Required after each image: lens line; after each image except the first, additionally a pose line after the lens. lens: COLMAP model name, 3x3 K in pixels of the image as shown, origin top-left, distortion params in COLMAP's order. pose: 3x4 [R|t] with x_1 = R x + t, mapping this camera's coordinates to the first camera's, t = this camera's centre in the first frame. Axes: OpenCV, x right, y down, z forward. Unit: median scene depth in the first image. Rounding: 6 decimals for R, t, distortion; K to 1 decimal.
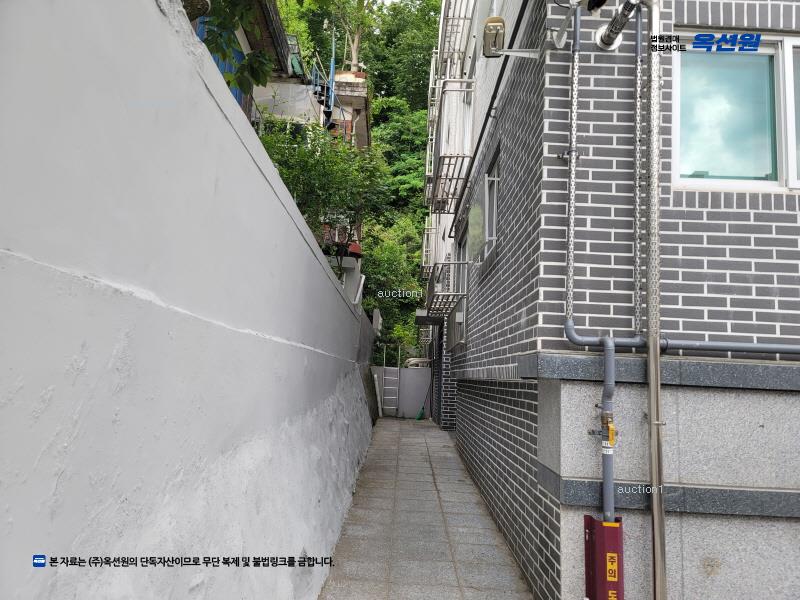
lens RADIAL K [[584.7, 0, 399.6], [0, 584.7, 295.3], [0, 0, 1]] dist [0.063710, -0.000256]
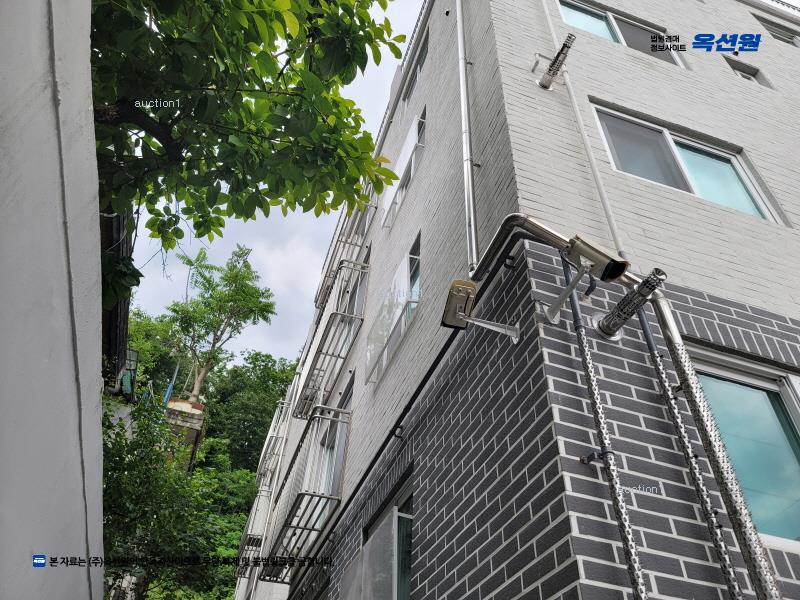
lens RADIAL K [[584.7, 0, 399.6], [0, 584.7, 295.3], [0, 0, 1]] dist [0.063710, -0.000256]
pose [[0.946373, 0.225502, 0.231359, -0.033916], [-0.050186, 0.810030, -0.584236, -0.000179], [-0.319155, 0.541294, 0.777908, 0.162660]]
